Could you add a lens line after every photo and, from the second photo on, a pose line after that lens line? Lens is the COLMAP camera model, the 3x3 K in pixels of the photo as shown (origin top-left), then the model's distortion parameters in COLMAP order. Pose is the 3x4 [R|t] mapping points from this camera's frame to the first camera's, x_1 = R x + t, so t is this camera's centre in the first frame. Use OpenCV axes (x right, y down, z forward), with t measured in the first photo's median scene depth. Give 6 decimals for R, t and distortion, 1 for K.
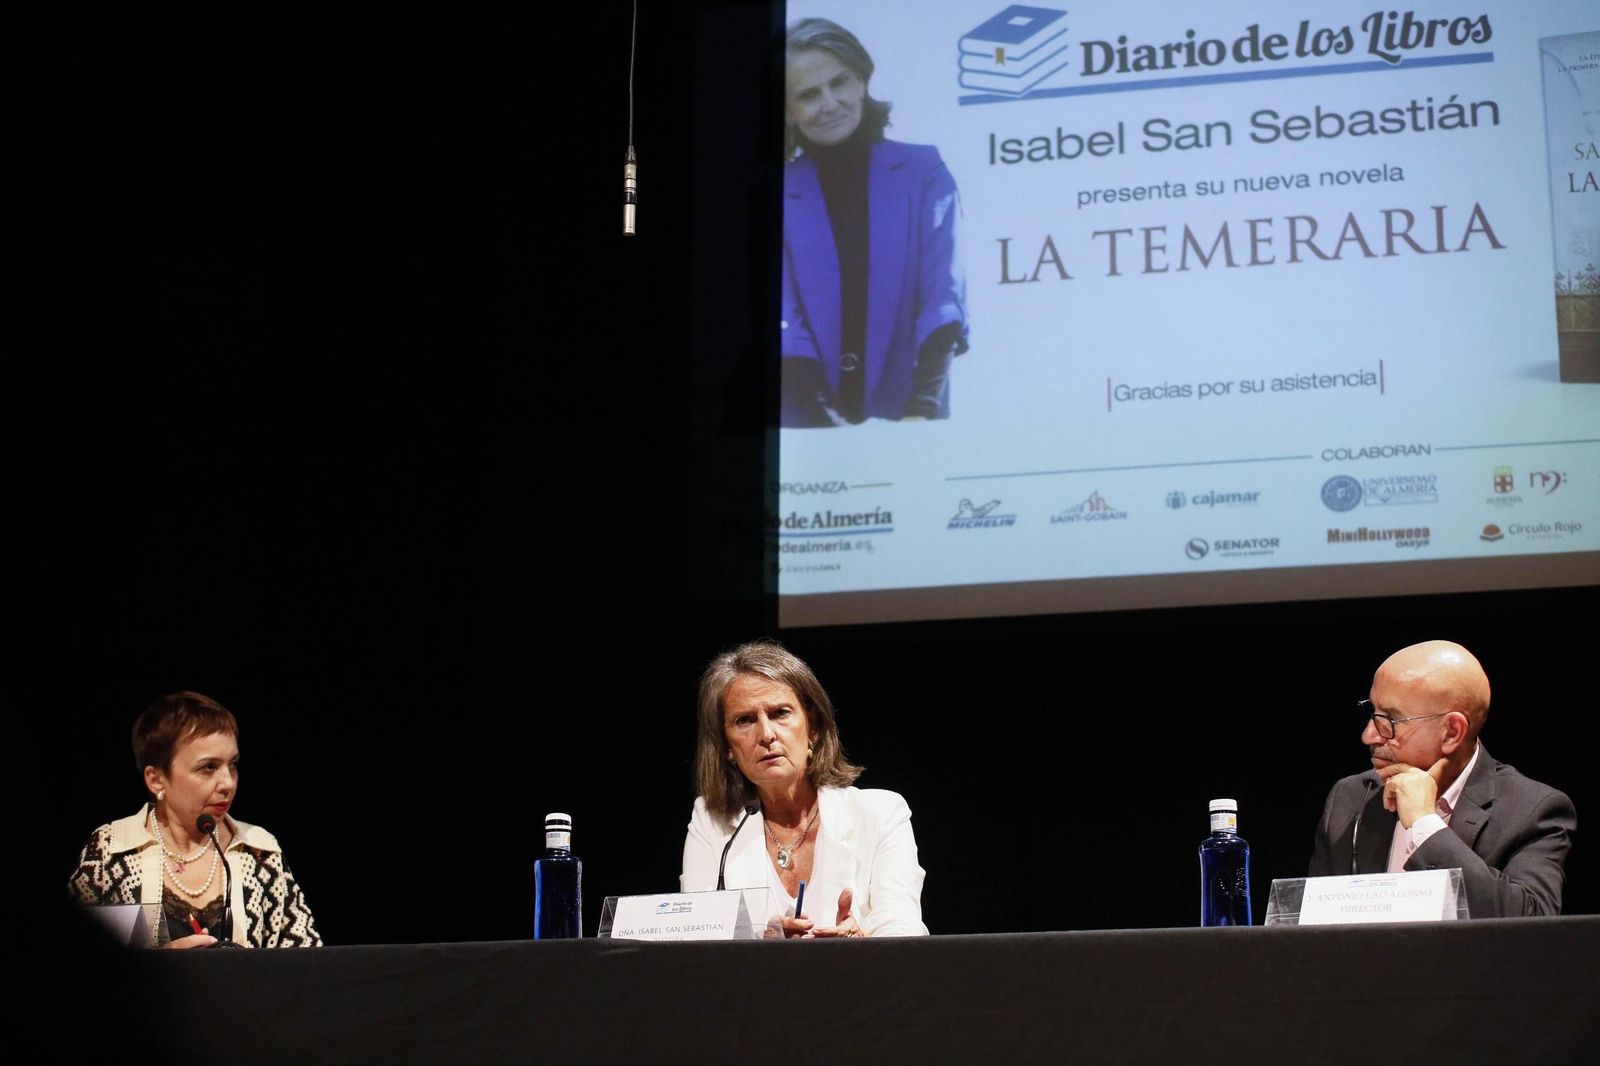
lens RADIAL K [[3286.9, 0, 815.7], [0, 3286.9, 598.9], [0, 0, 1]] dist [-0.211889, 0.000000]
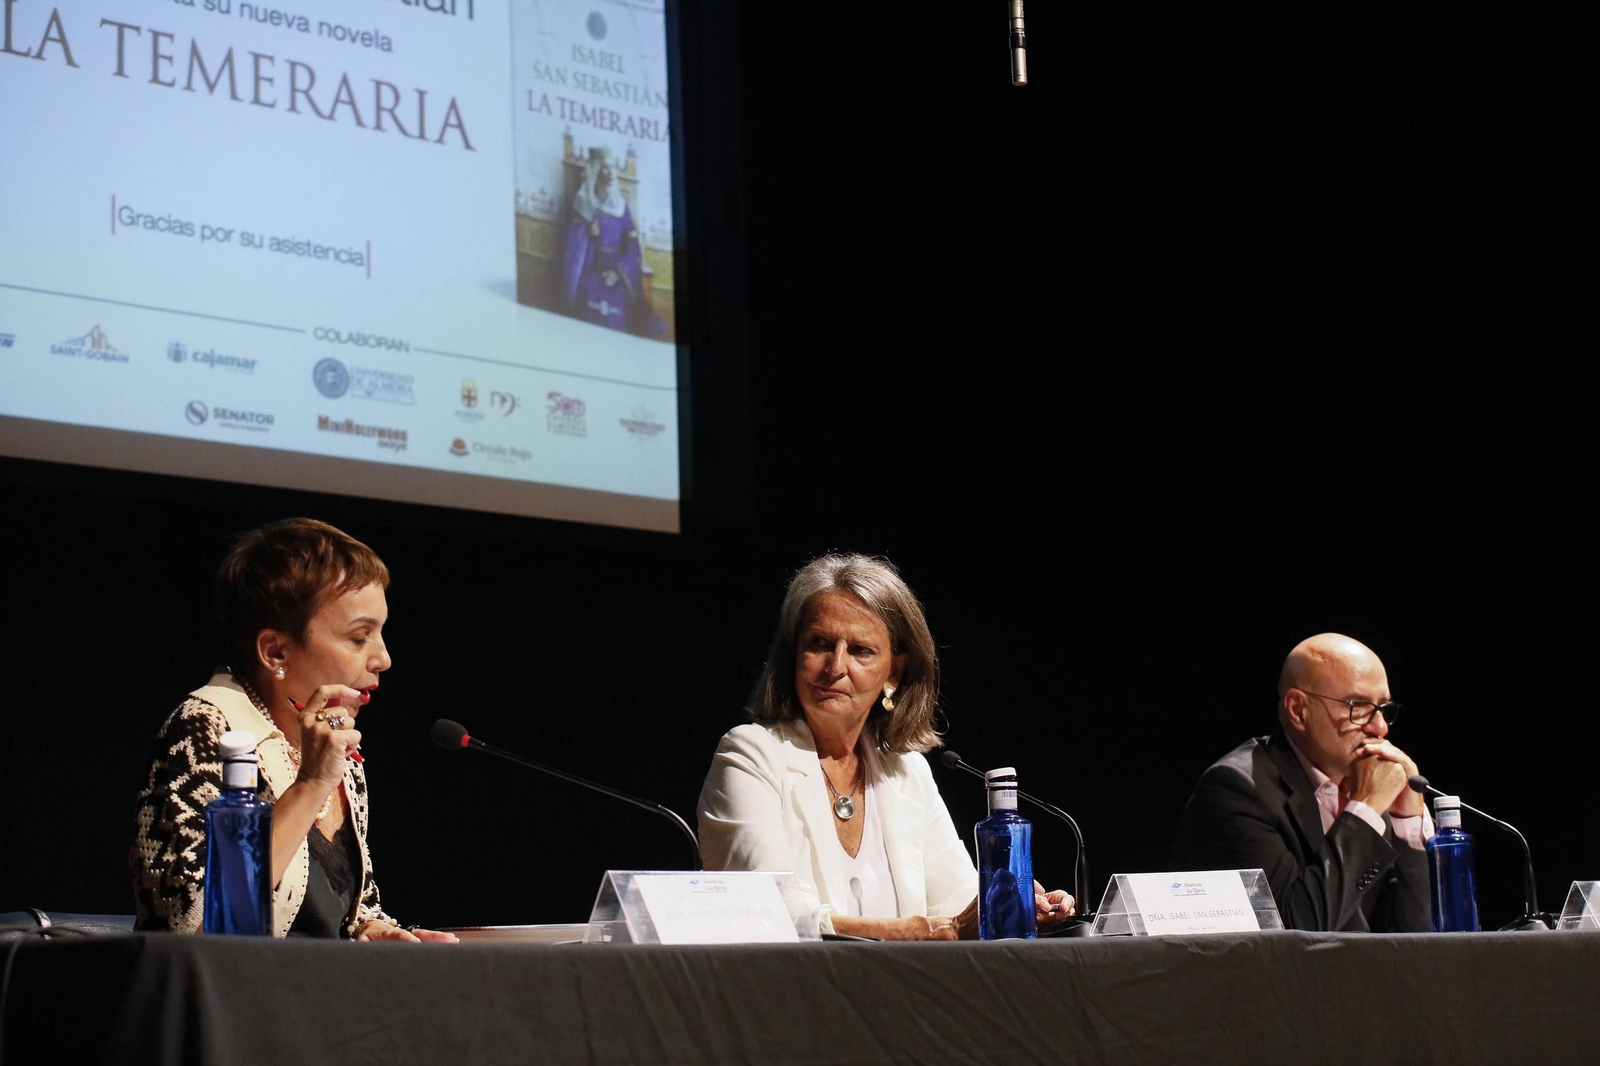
lens RADIAL K [[3286.9, 0, 926.2], [0, 3286.9, 510.8], [0, 0, 1]] dist [-0.211889, 0.000000]
pose [[0.472592, 0.119997, 0.873073, -0.542108], [-0.146021, 0.987655, -0.056704, 0.031274], [-0.869100, -0.100689, 0.484280, 0.399912]]
